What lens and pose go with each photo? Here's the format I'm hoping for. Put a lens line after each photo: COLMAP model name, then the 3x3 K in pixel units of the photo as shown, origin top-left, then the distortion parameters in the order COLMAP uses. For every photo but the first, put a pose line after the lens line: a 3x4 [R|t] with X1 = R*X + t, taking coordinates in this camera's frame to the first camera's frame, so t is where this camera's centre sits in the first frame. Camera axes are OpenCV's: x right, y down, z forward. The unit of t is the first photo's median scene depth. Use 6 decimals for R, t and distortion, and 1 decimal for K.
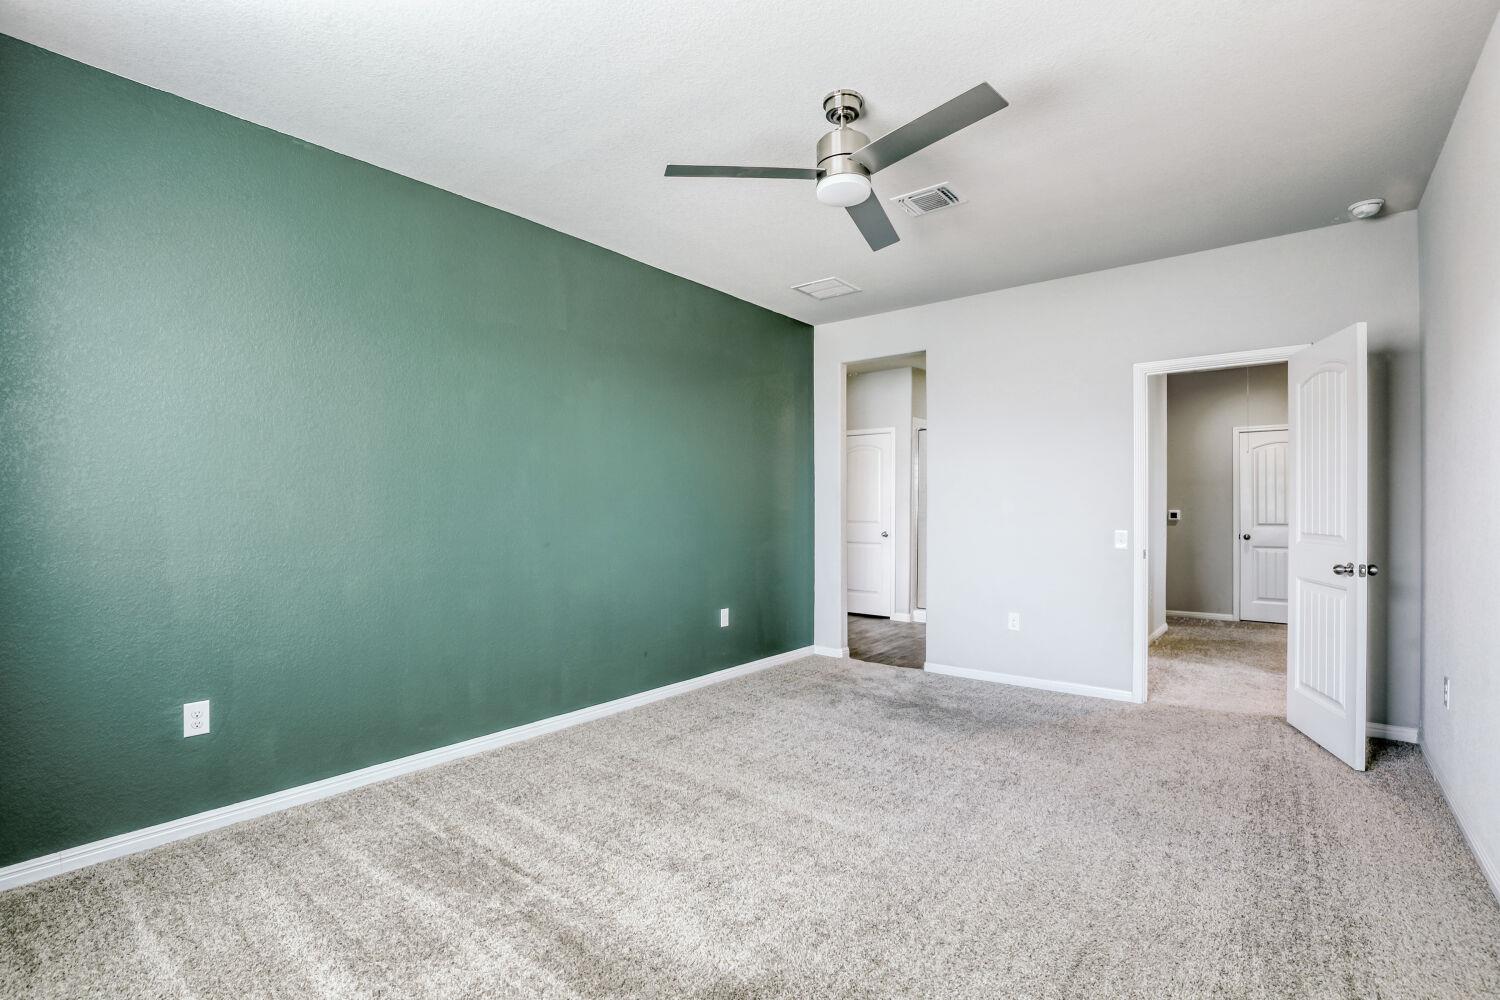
lens RADIAL K [[690.5, 0, 746.8], [0, 690.5, 502.6], [0, 0, 1]] dist [-0.019279, -0.002230]
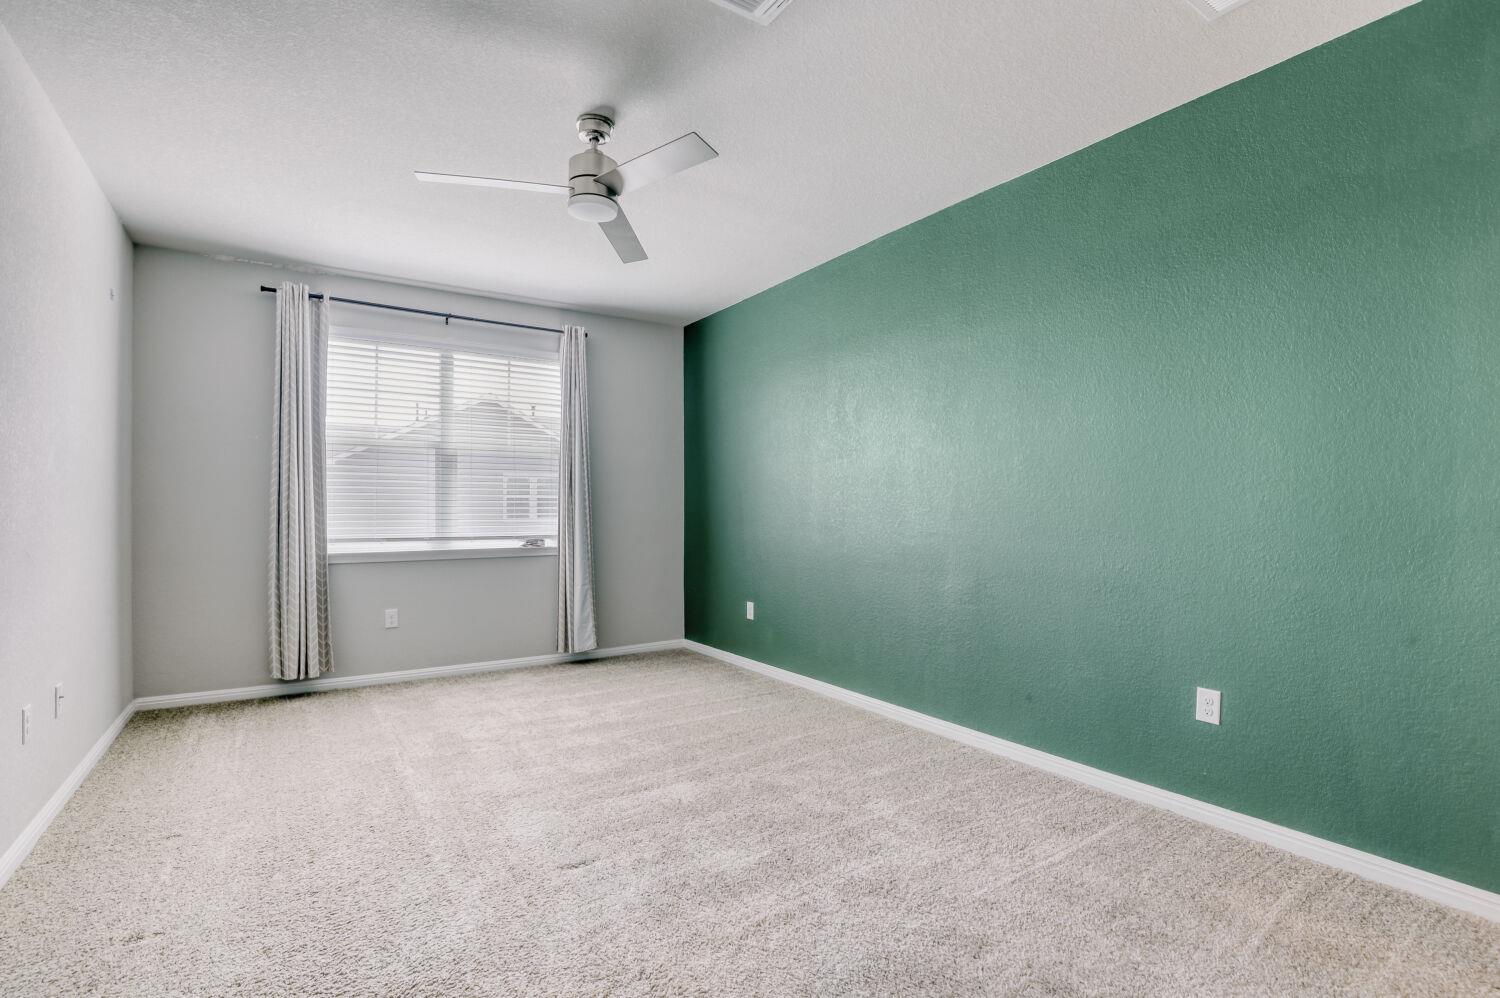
lens RADIAL K [[690.5, 0, 735.5], [0, 690.5, 506.2], [0, 0, 1]] dist [-0.019279, -0.002230]
pose [[-0.308054, -0.012080, -0.951292, 0.650759], [0.002254, 0.999907, -0.013427, 0.024431], [0.951366, -0.006280, -0.307999, 0.928888]]
